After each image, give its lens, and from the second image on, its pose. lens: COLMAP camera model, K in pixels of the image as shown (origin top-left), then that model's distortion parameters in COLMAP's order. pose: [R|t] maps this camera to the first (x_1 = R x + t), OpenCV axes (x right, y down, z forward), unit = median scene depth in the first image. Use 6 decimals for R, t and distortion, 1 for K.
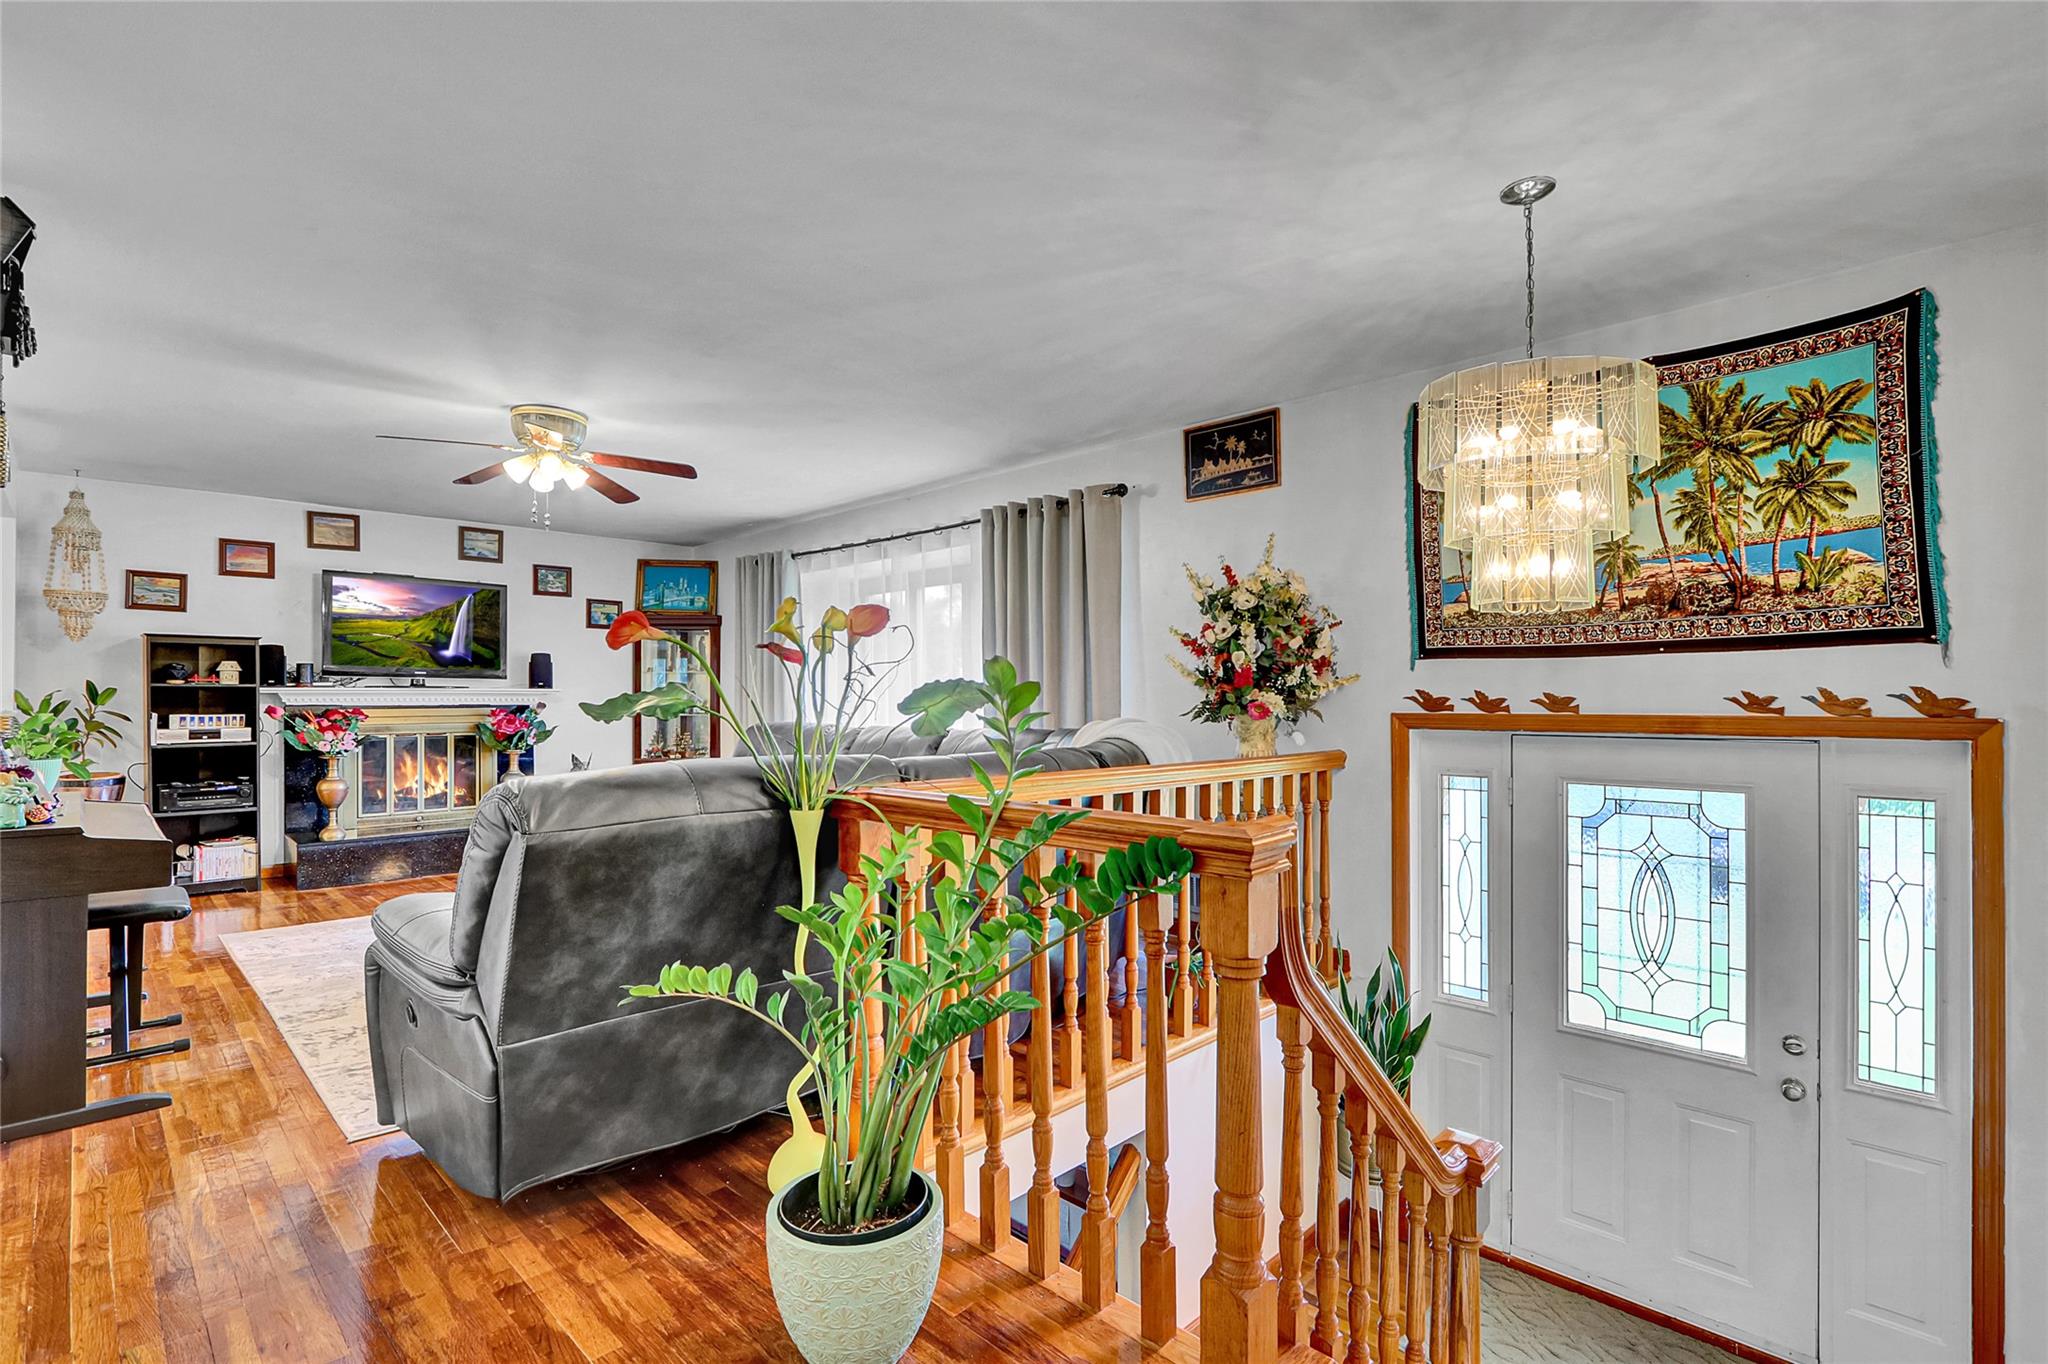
lens RADIAL K [[981.2, 0, 1025.1], [0, 981.2, 710.3], [0, 0, 1]] dist [0.000438, -0.000183]
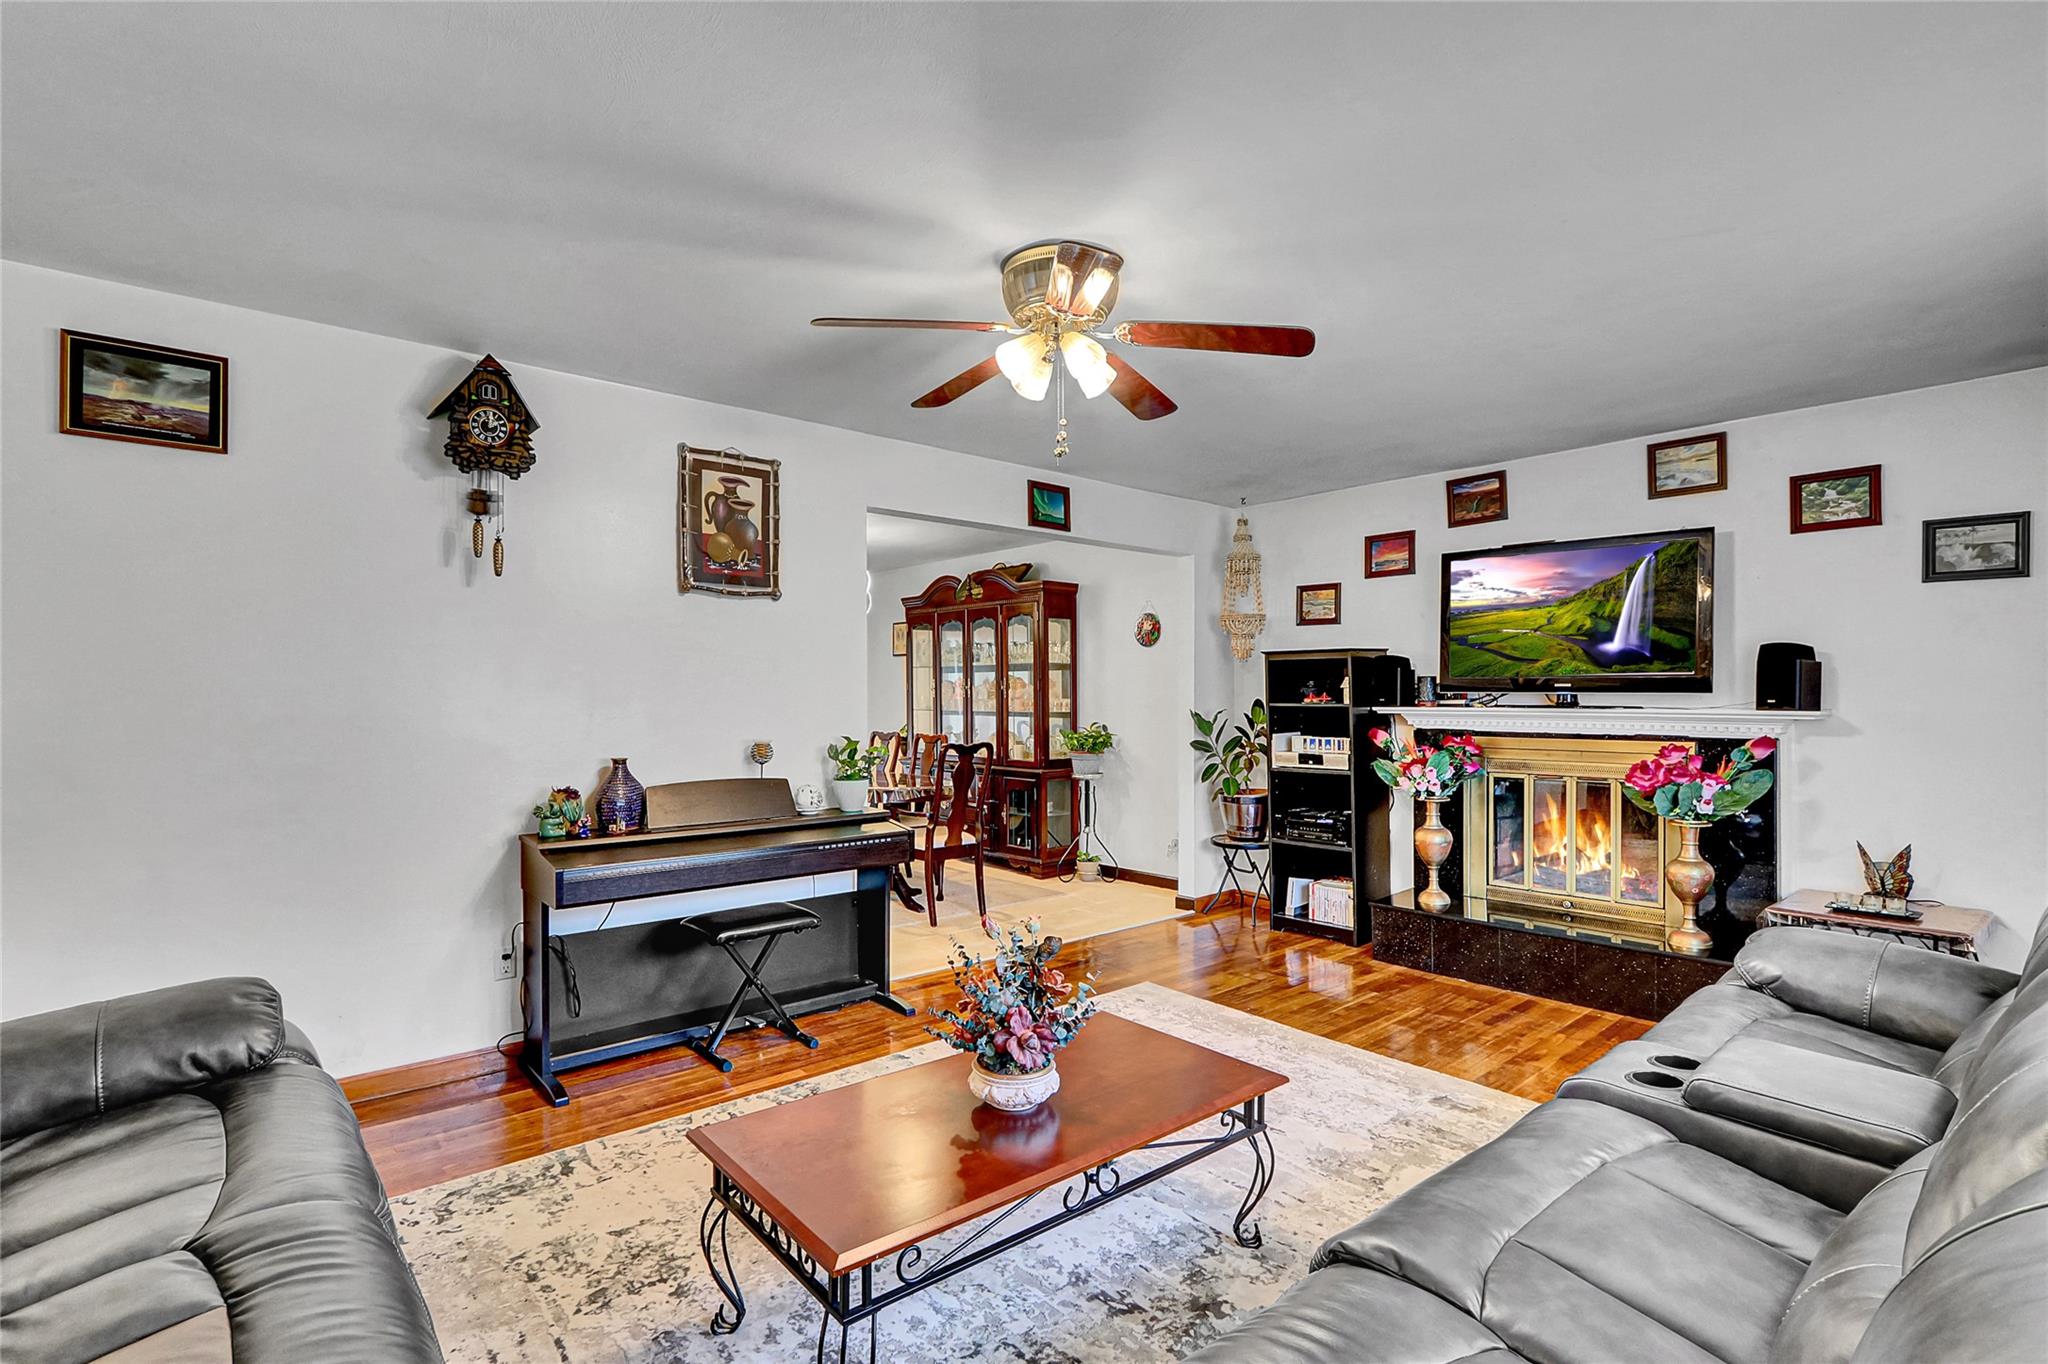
lens RADIAL K [[967.8, 0, 972.0], [0, 967.8, 693.0], [0, 0, 1]] dist [-0.003114, -0.000143]
pose [[-0.089201, 0.001454, -0.996013, 0.080990], [-0.008711, 0.999960, 0.002240, -0.034988], [0.995976, 0.008876, -0.089185, 0.750644]]
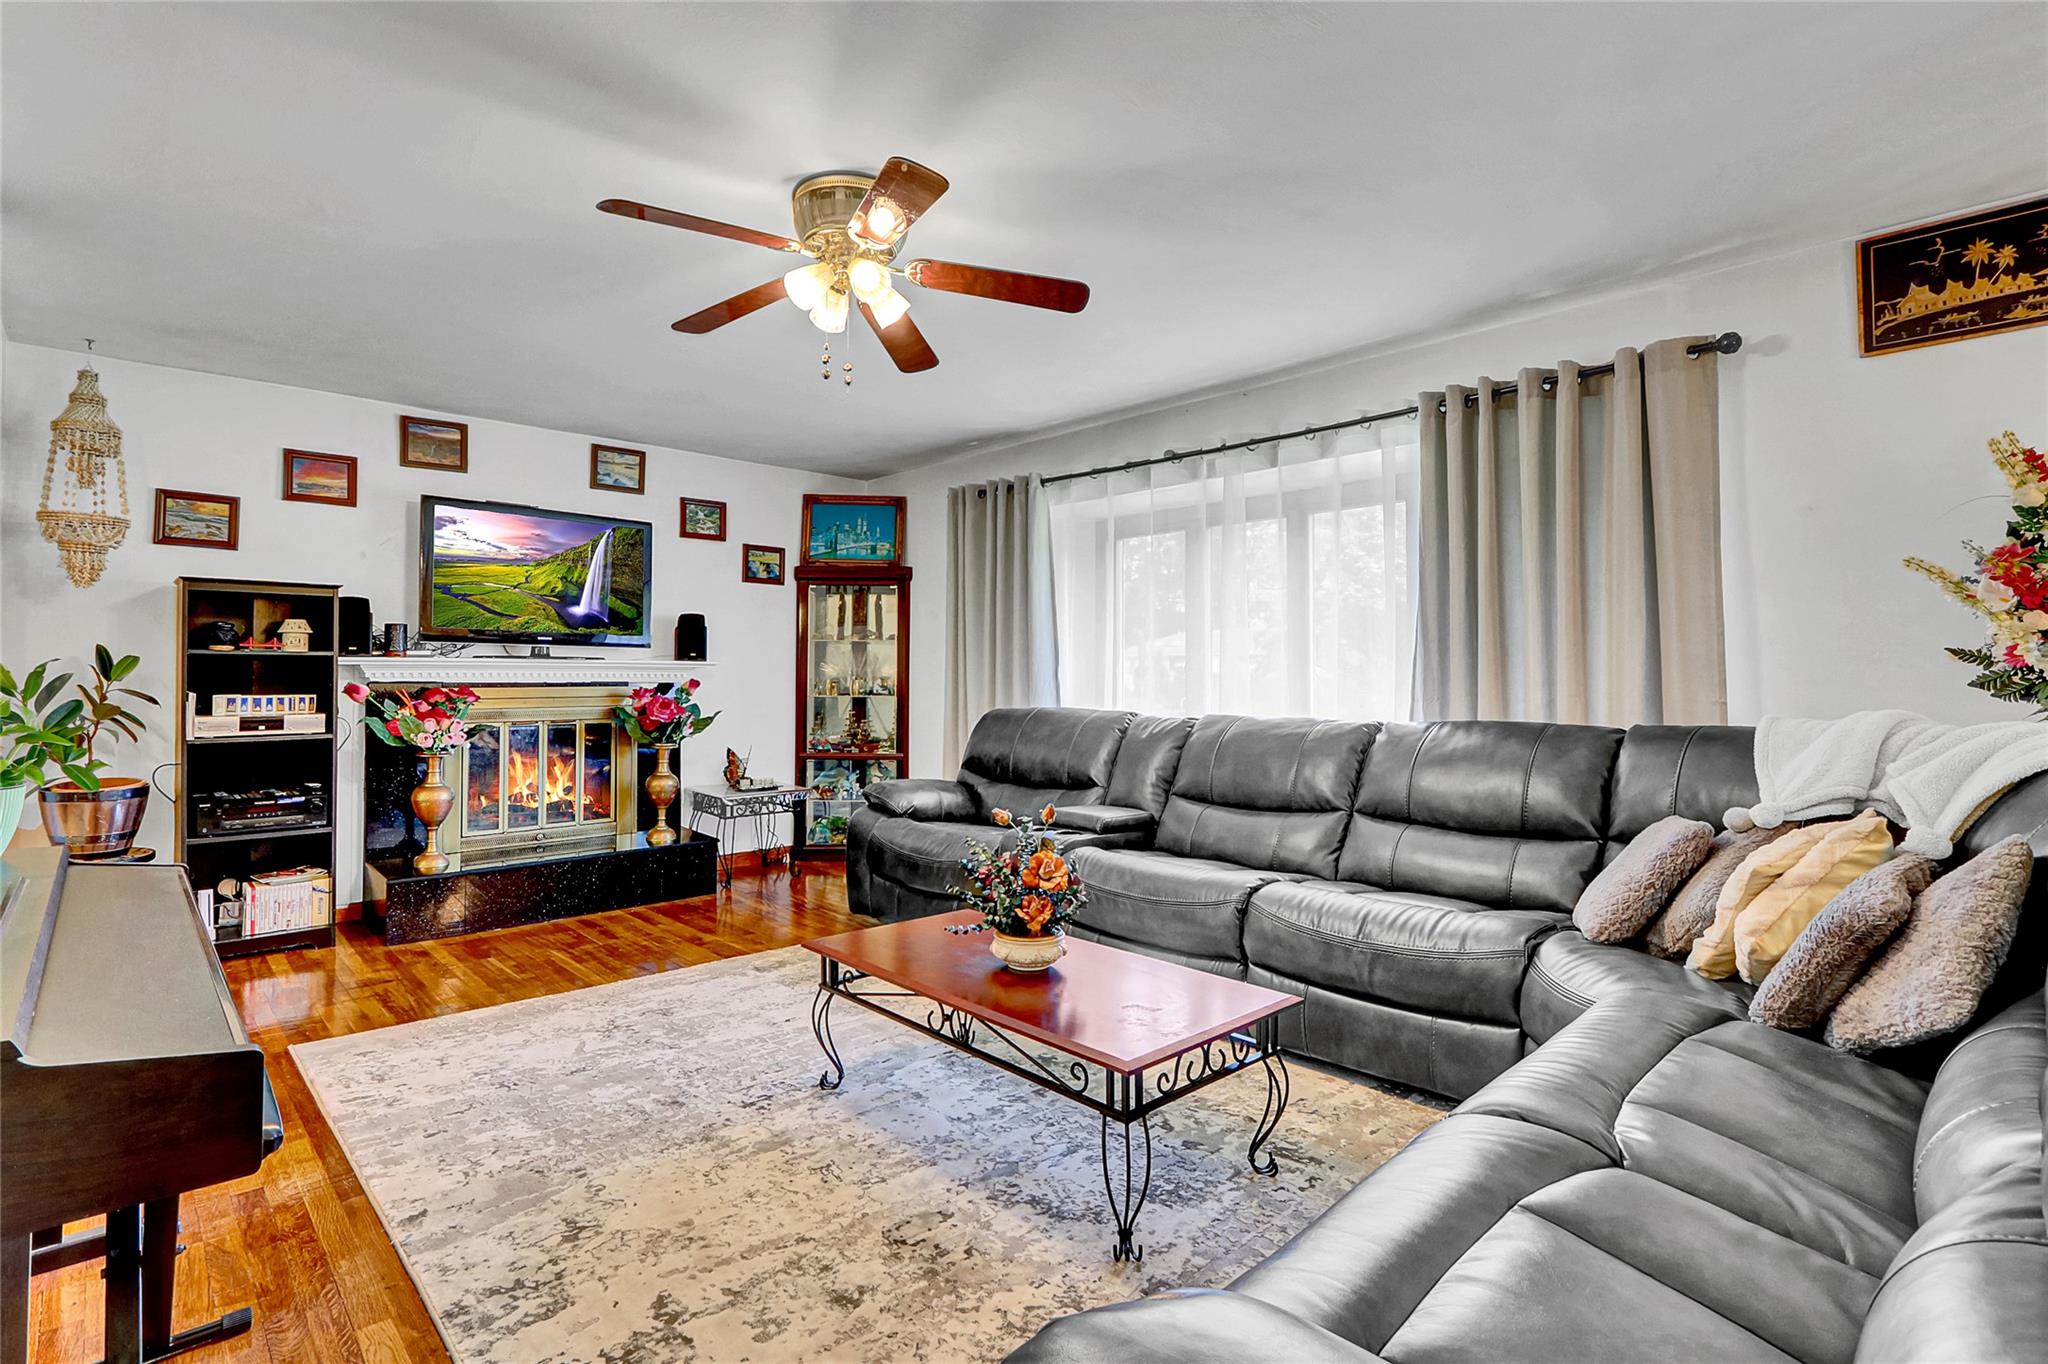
lens RADIAL K [[985.7, 0, 1023.2], [0, 985.7, 671.7], [0, 0, 1]] dist [-0.004763, -0.000318]
pose [[0.999857, 0.003814, -0.016477, -0.277842], [-0.004081, 0.999860, -0.016221, -0.003056], [0.016413, 0.016286, 0.999733, 0.304143]]
